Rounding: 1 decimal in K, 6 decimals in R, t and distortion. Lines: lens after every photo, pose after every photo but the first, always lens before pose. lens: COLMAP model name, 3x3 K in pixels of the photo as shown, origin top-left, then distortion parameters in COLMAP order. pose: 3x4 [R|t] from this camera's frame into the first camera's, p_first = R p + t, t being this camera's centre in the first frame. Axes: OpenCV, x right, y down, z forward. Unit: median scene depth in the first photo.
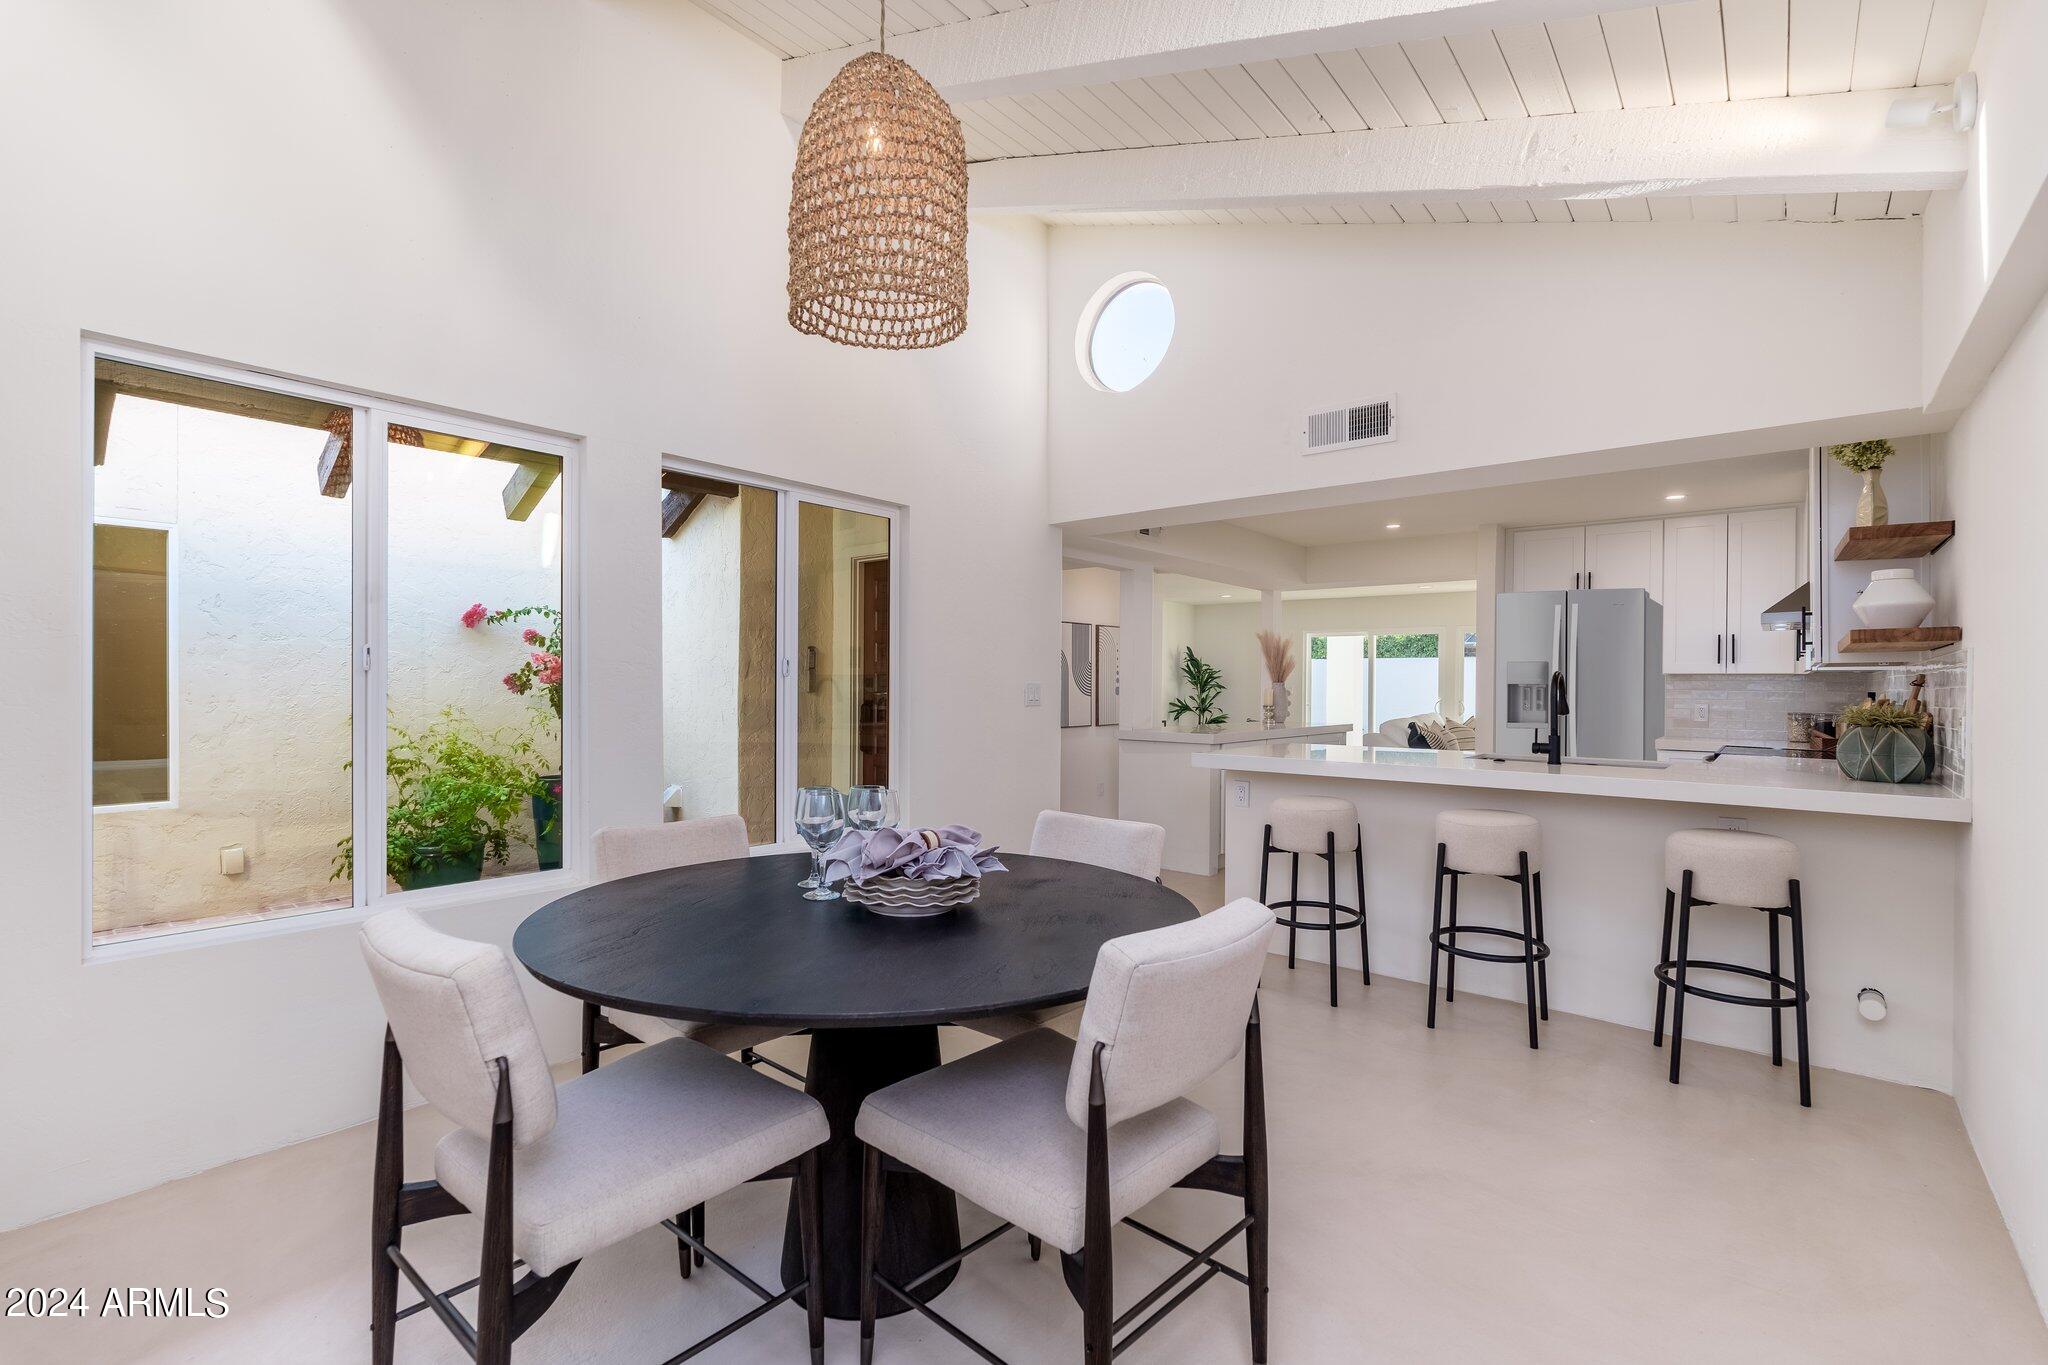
lens RADIAL K [[900.8, 0, 1016.7], [0, 900.8, 683.9], [0, 0, 1]] dist [-0.000305, -0.001349]
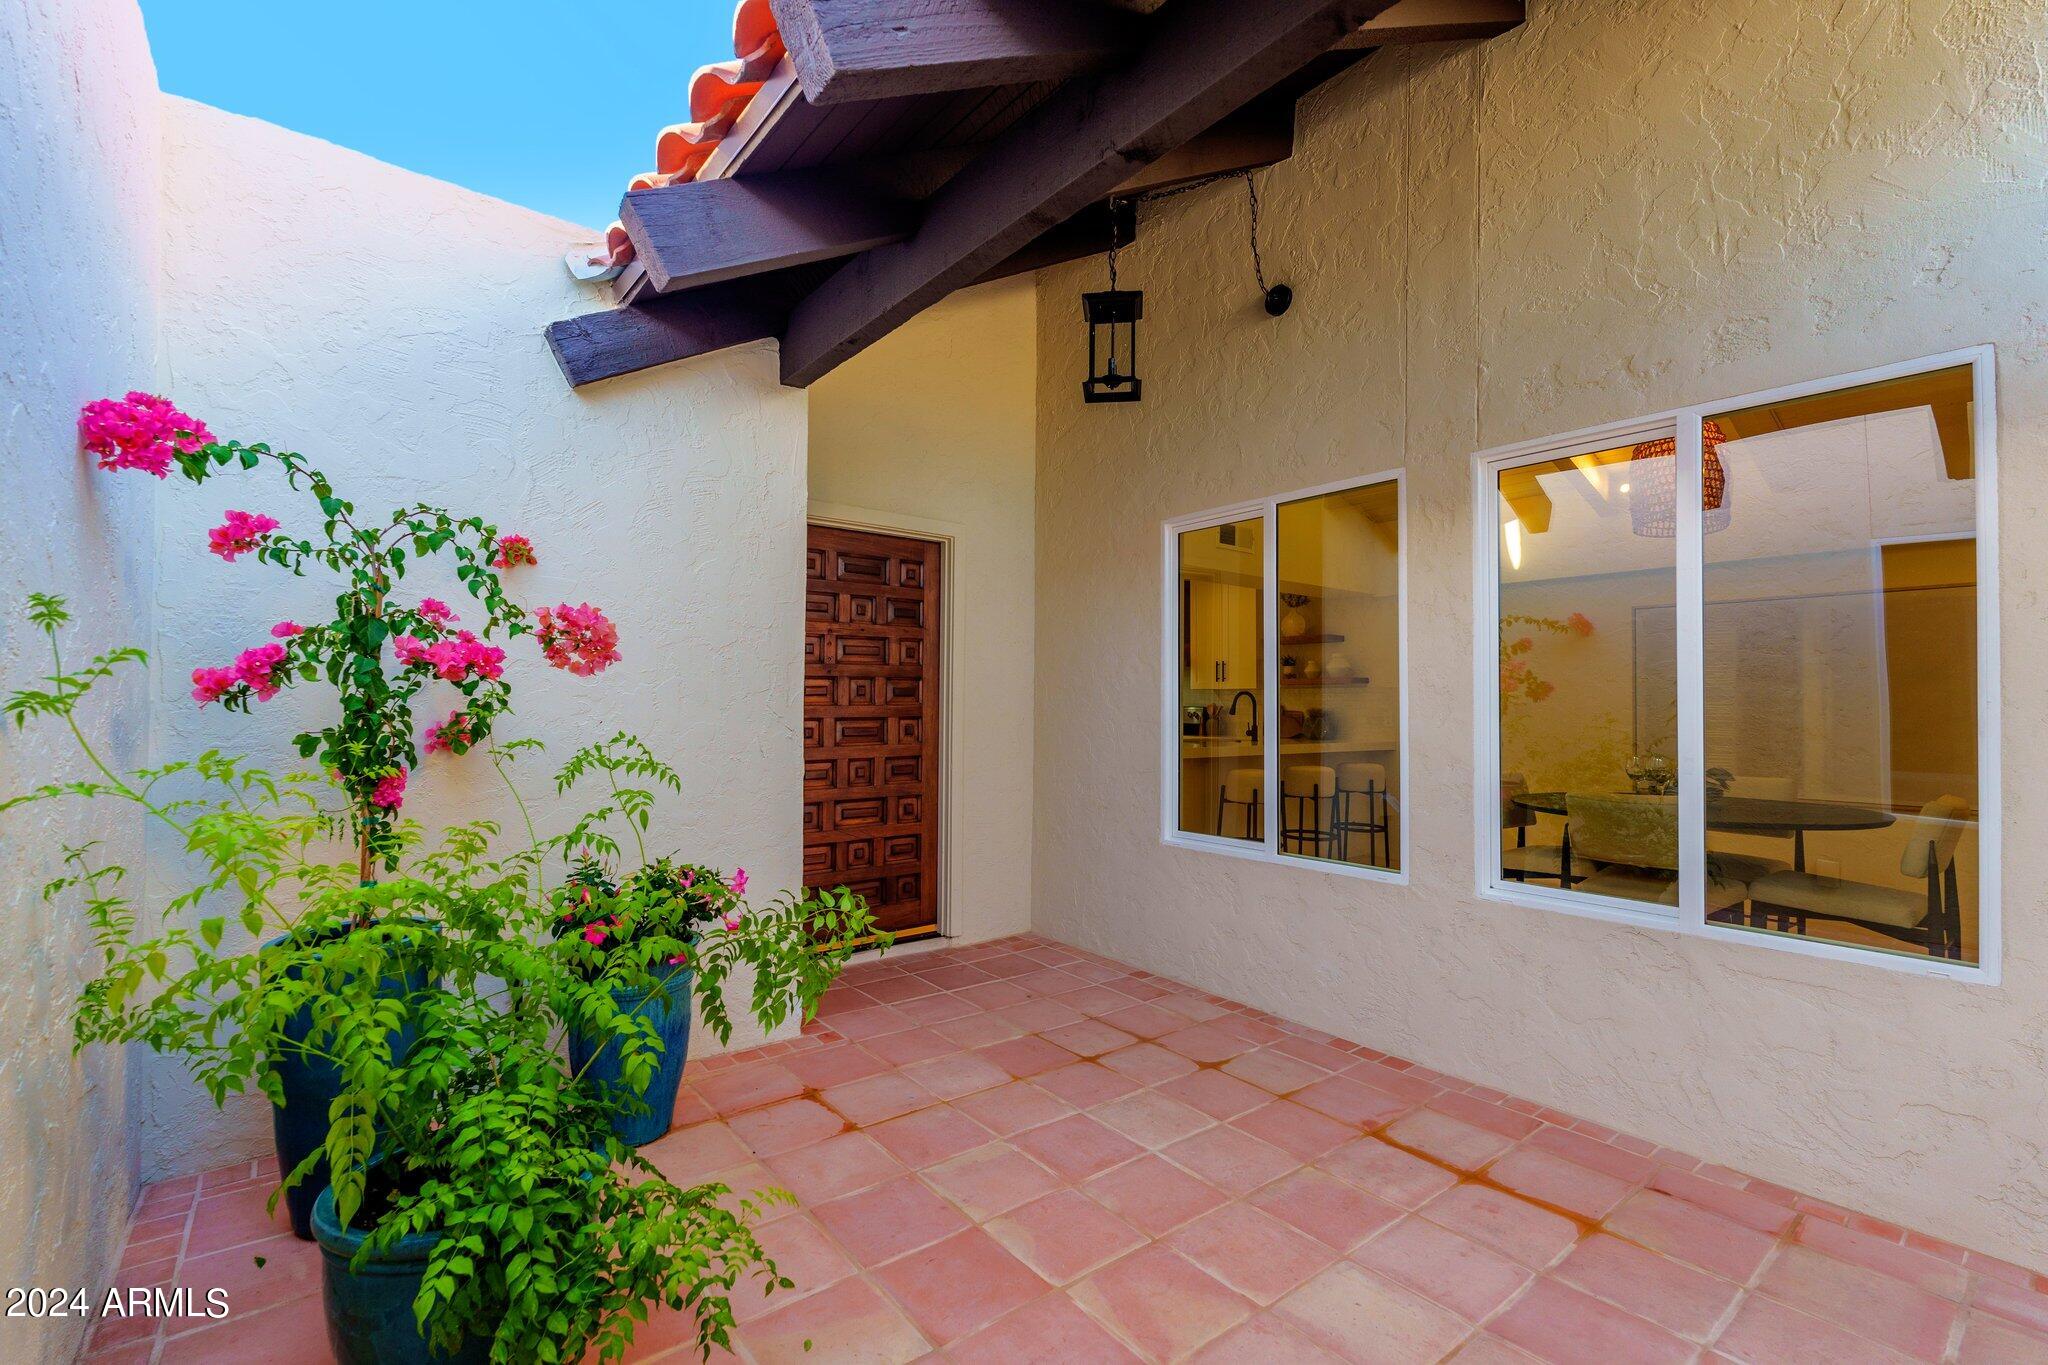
lens RADIAL K [[900.8, 0, 1021.7], [0, 900.8, 687.8], [0, 0, 1]] dist [-0.000305, -0.001349]
pose [[0.171009, 0.013939, 0.985171, -0.597054], [-0.009464, 0.999877, -0.012504, 0.003731], [-0.985224, -0.007186, 0.171120, 0.488654]]
